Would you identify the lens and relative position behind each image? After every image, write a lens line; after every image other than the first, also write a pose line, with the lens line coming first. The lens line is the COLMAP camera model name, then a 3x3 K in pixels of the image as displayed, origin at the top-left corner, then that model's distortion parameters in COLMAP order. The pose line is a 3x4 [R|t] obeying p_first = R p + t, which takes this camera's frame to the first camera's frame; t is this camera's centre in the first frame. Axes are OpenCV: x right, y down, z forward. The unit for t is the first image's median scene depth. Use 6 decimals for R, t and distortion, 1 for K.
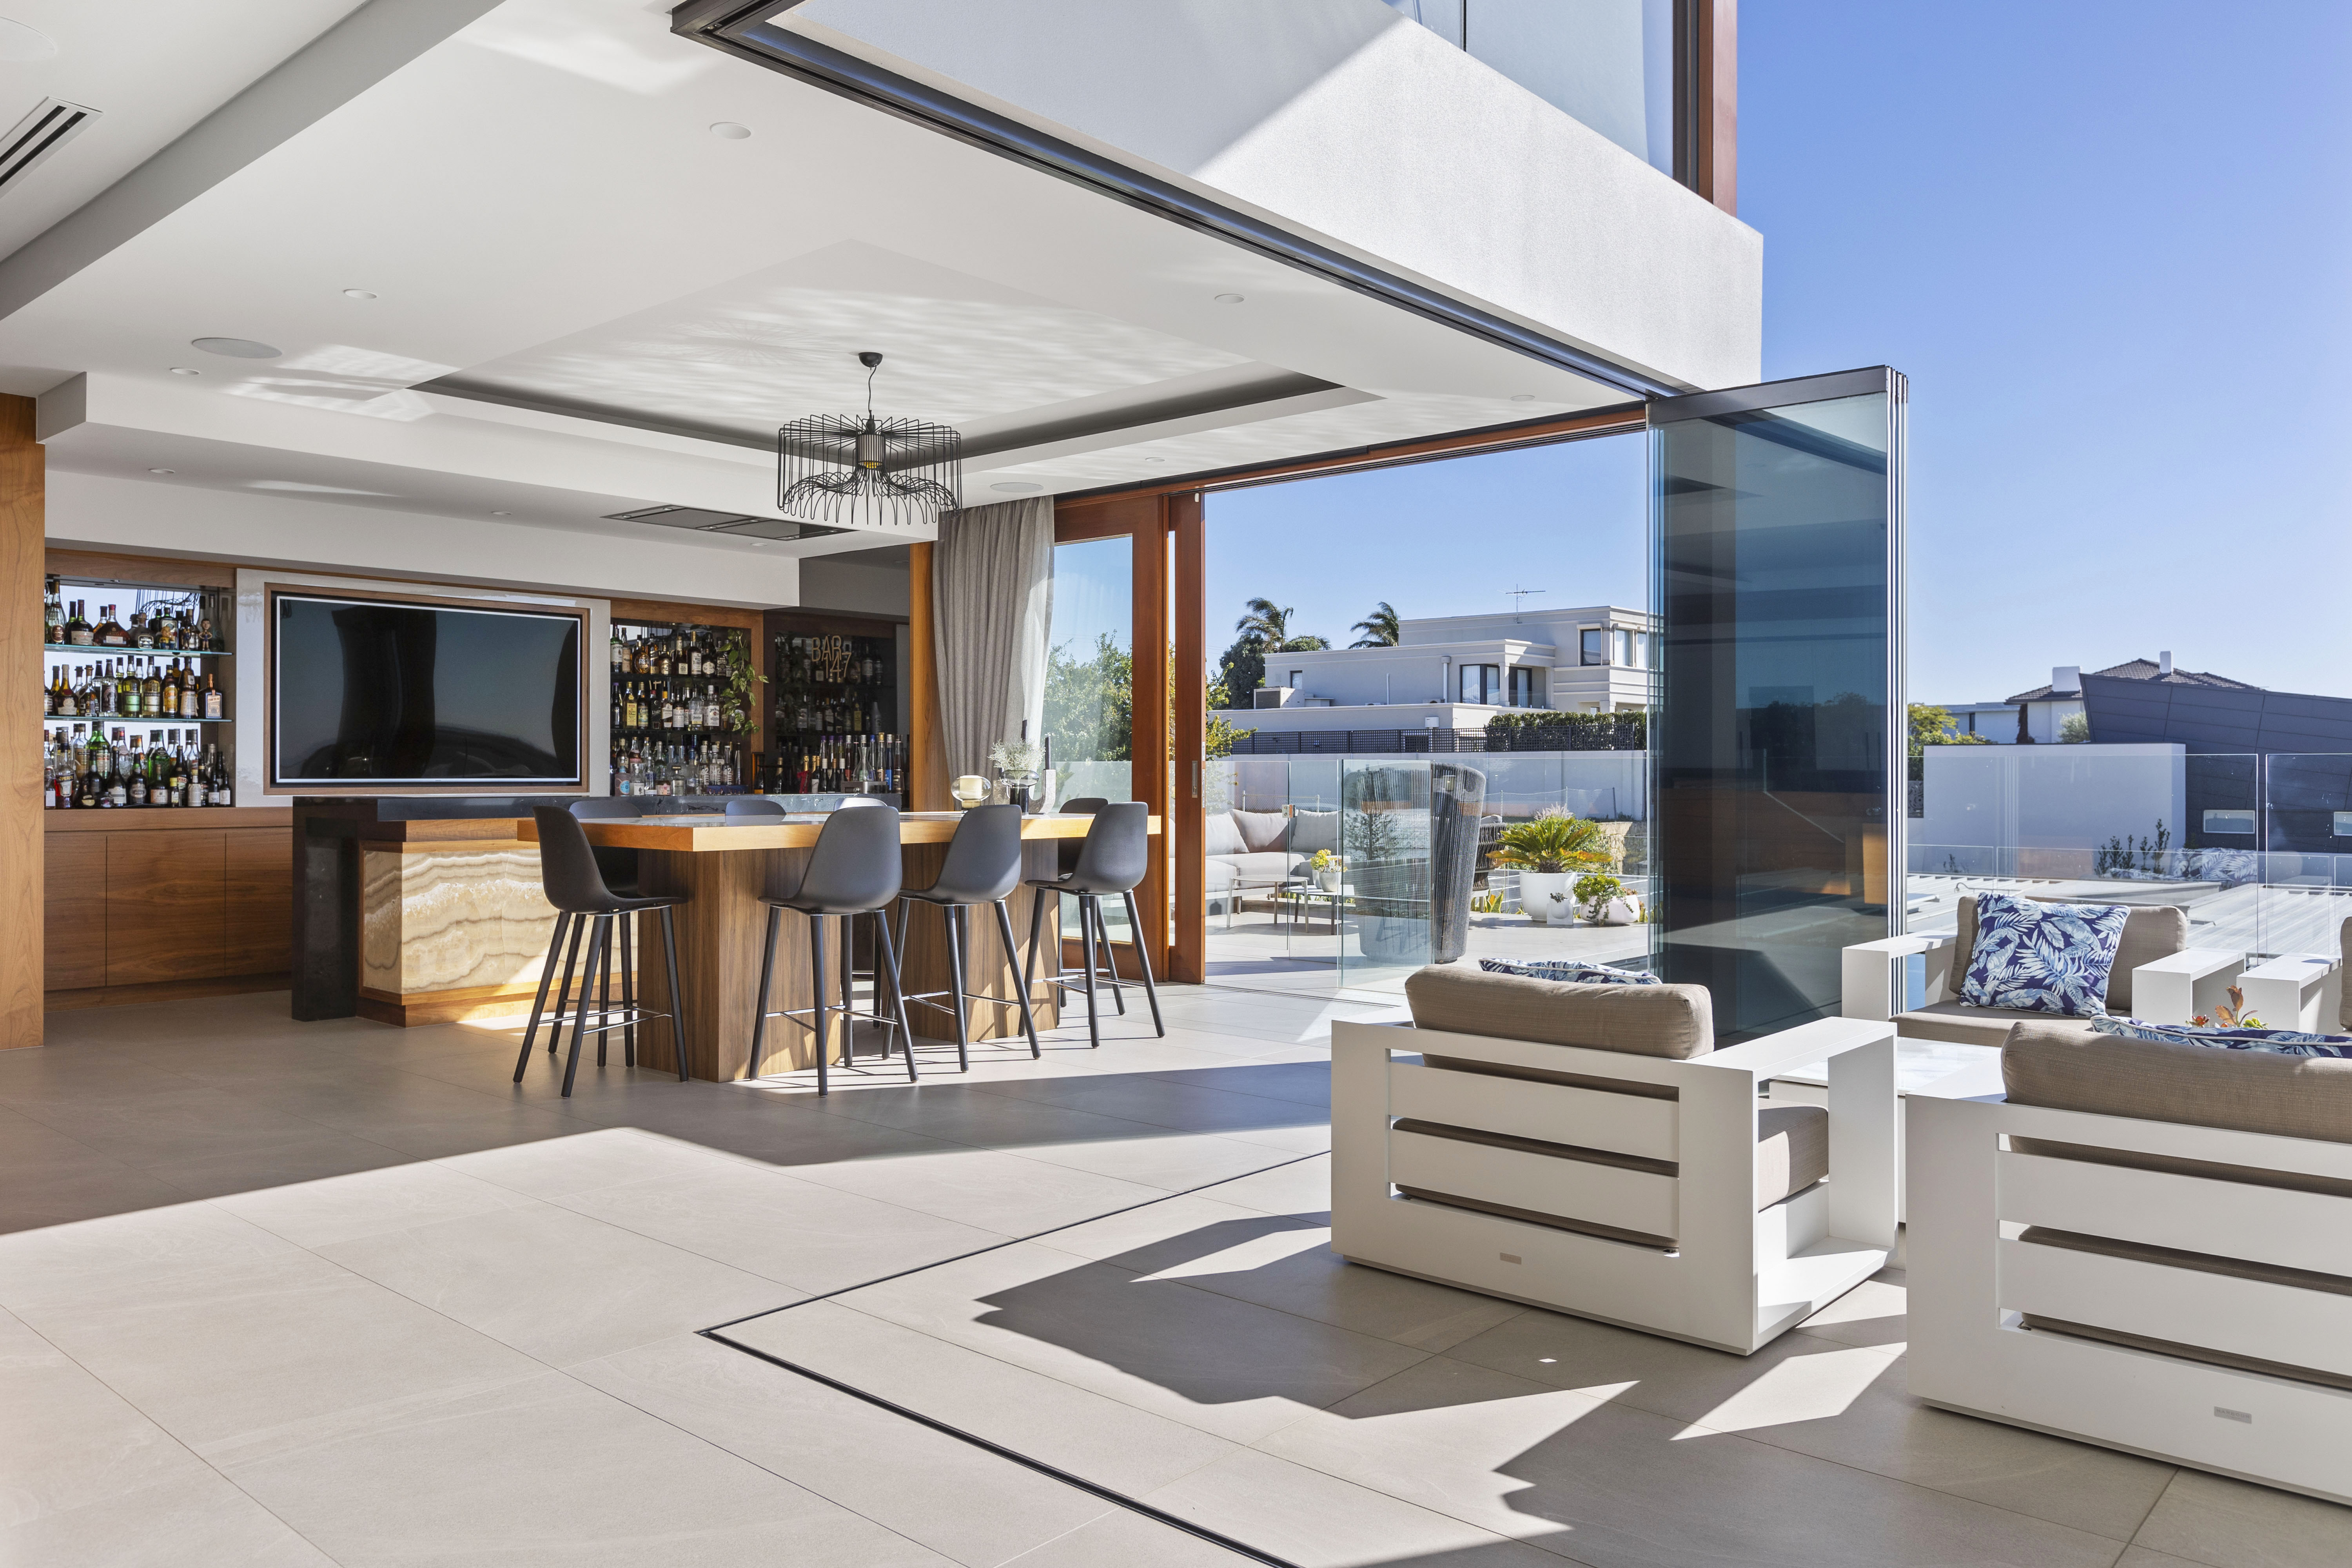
lens RADIAL K [[1663.7, 0, 1178.1], [0, 1663.7, 771.1], [0, 0, 1]] dist [-0.001479, -0.001274]
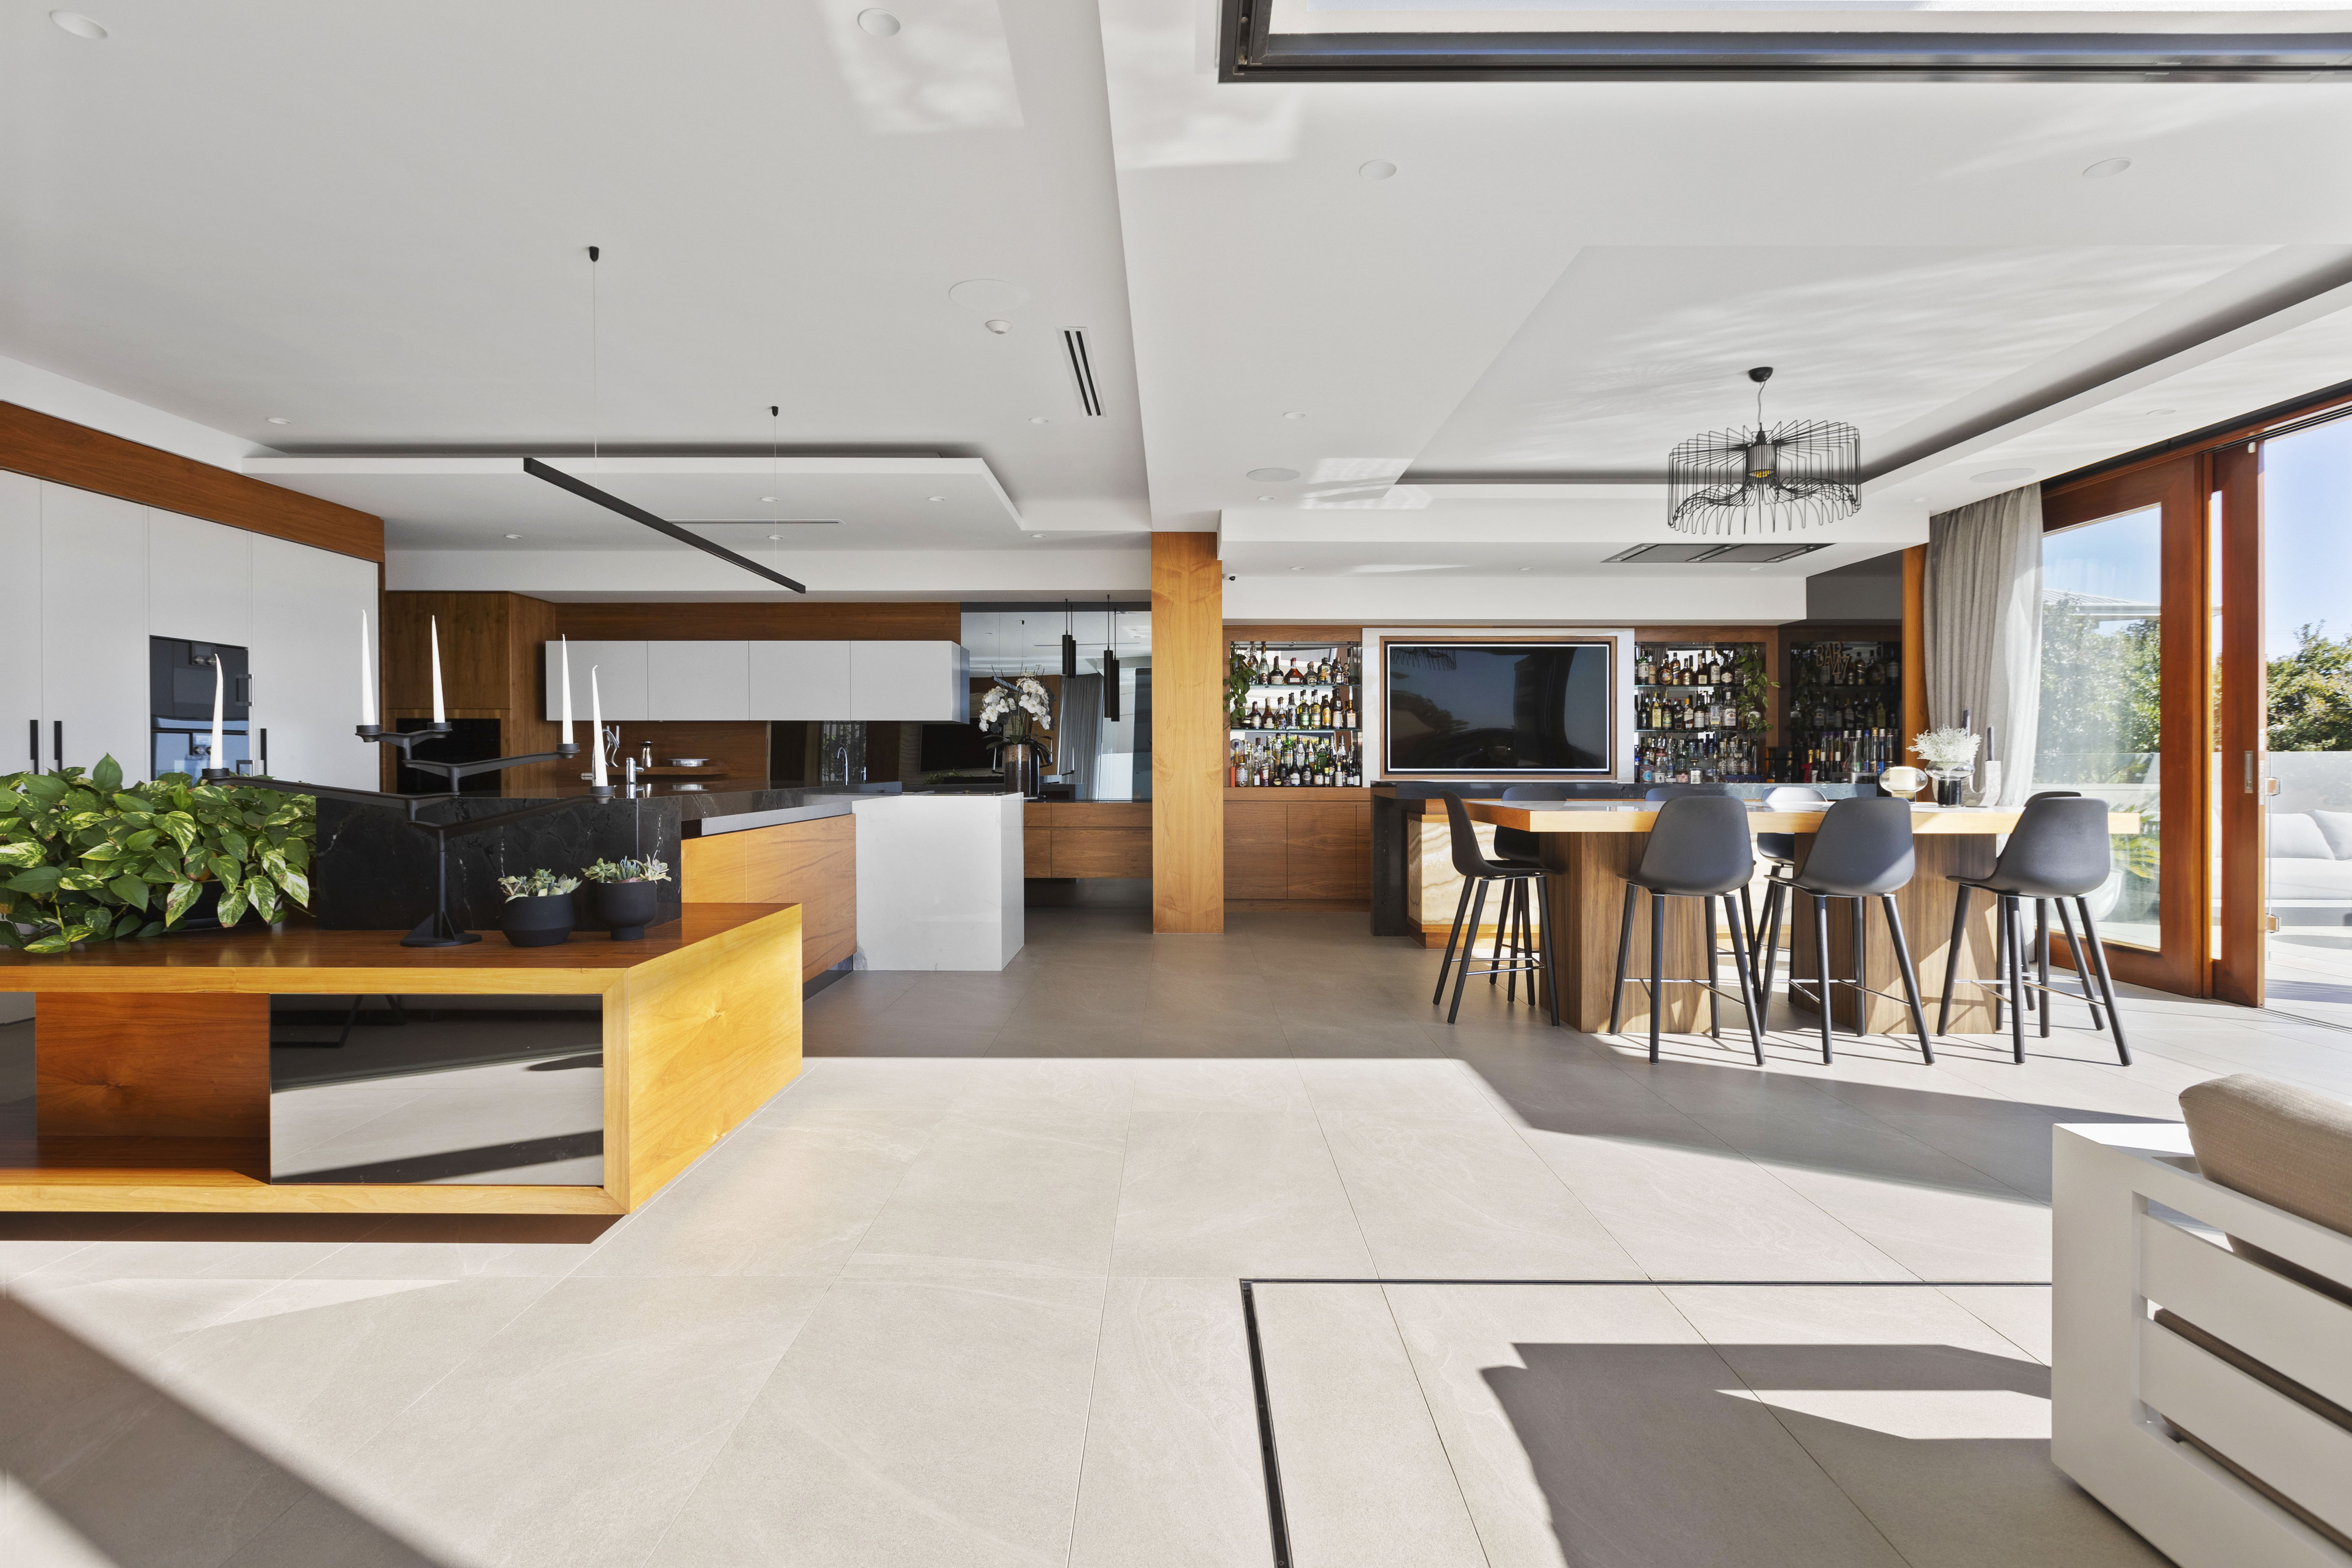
lens RADIAL K [[1134.8, 0, 1168.3], [0, 1134.8, 772.5], [0, 0, 1]] dist [-0.005524, -0.000608]
pose [[0.652680, 0.005025, -0.757617, 0.095995], [0.000539, 0.999975, 0.007097, 0.000814], [0.757634, -0.005041, 0.652661, 0.198164]]
